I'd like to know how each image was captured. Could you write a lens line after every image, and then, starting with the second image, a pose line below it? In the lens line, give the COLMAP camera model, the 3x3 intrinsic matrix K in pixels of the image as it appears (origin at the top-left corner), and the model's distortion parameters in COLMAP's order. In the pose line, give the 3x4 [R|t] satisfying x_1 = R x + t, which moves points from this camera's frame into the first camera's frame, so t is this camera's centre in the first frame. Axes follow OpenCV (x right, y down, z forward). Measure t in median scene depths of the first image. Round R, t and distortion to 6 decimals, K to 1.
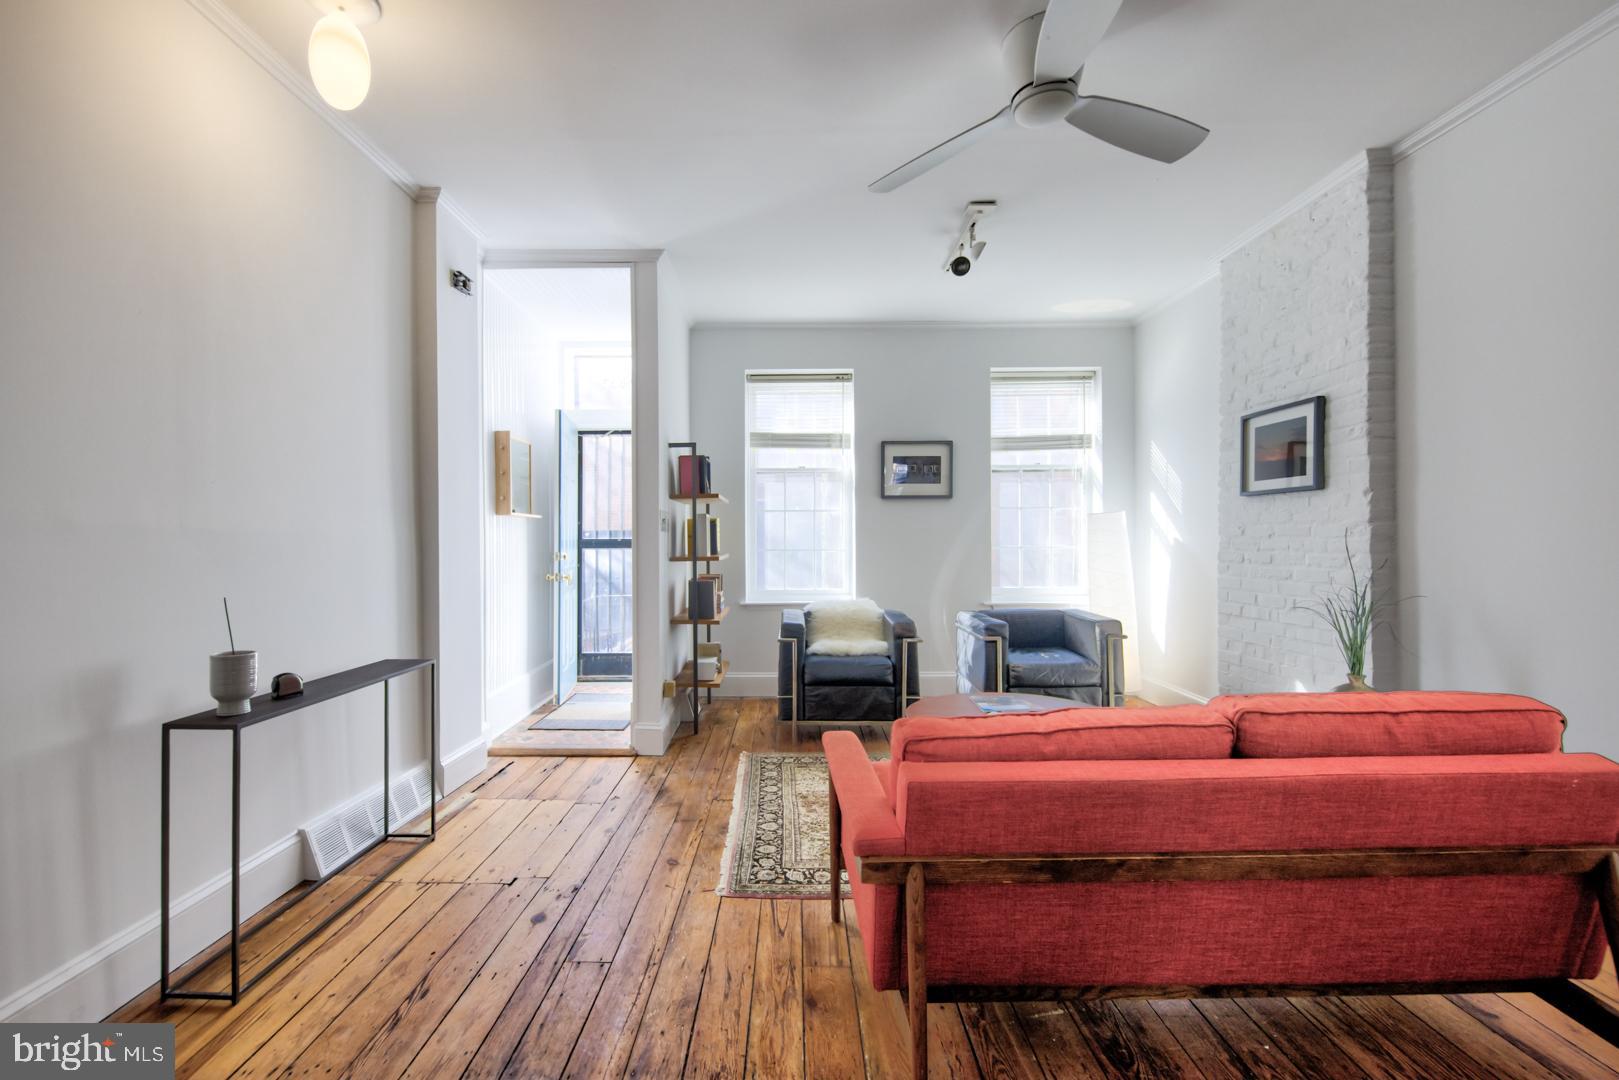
lens RADIAL K [[639.2, 0, 804.6], [0, 639.2, 535.2], [0, 0, 1]] dist [0.003910, -0.000575]
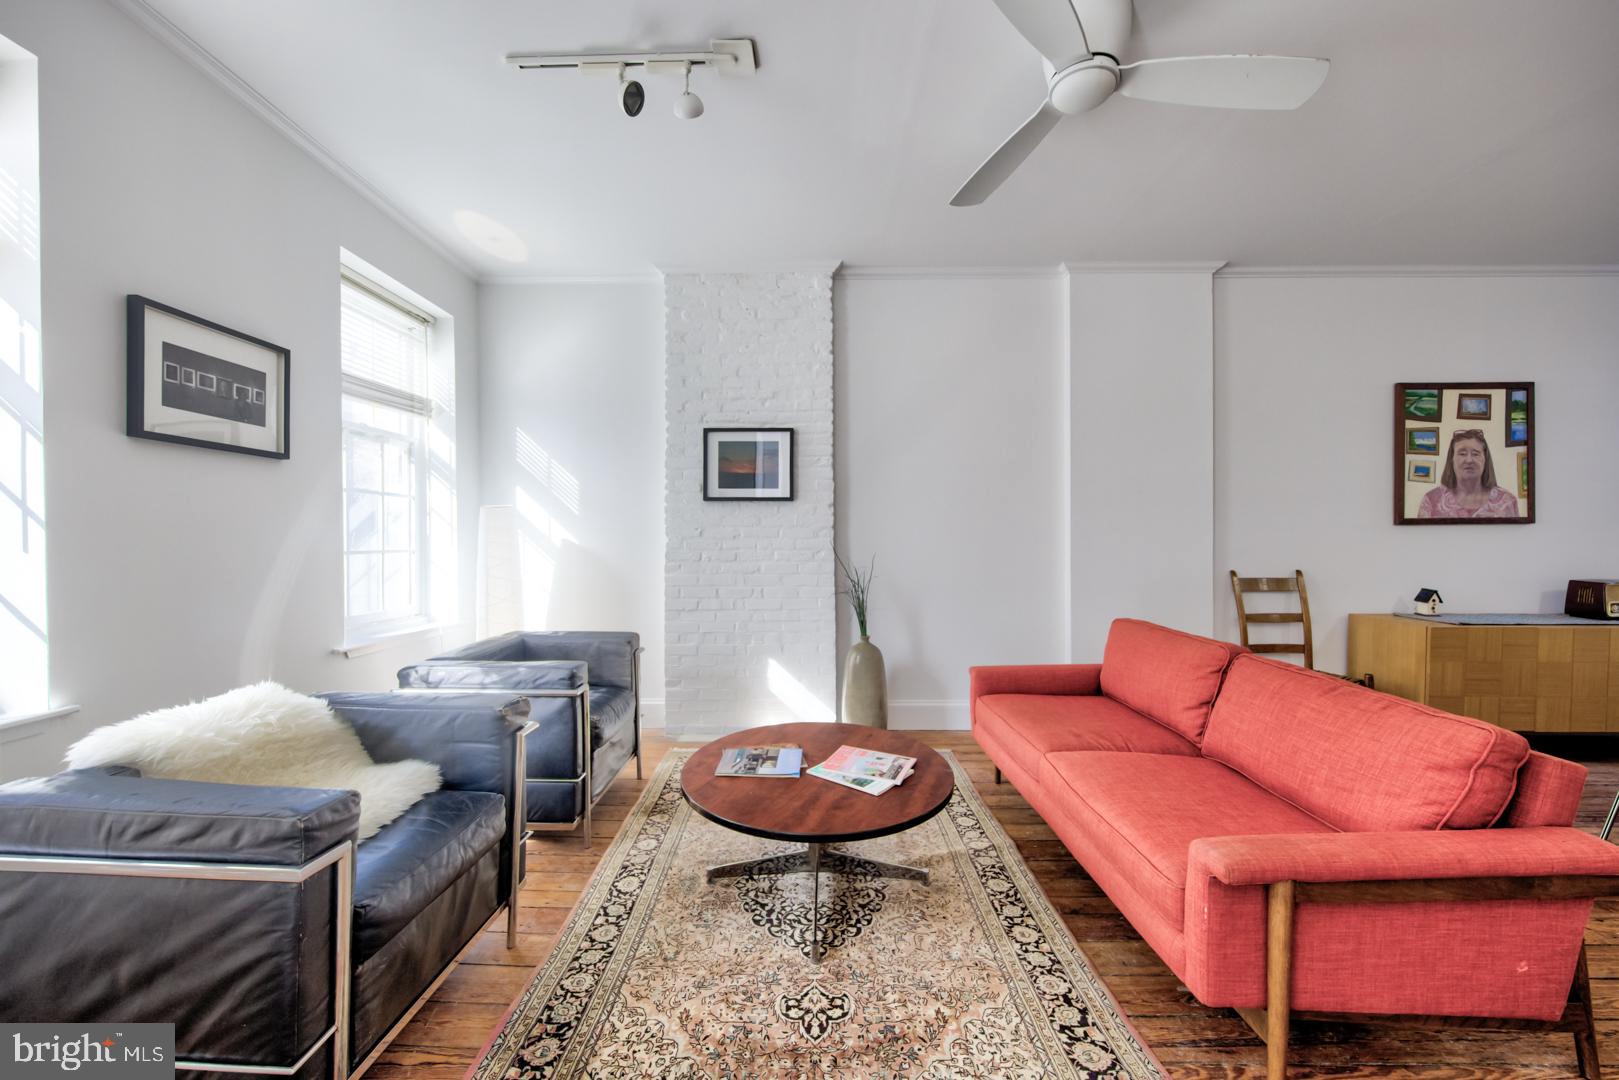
lens RADIAL K [[593.8, 0, 800.7], [0, 593.8, 545.6], [0, 0, 1]] dist [-0.000654, -0.002421]
pose [[0.056571, 0.002199, 0.998396, -0.320530], [-0.004256, 0.999989, -0.001961, 0.017461], [-0.998390, -0.004138, 0.056580, 0.768404]]
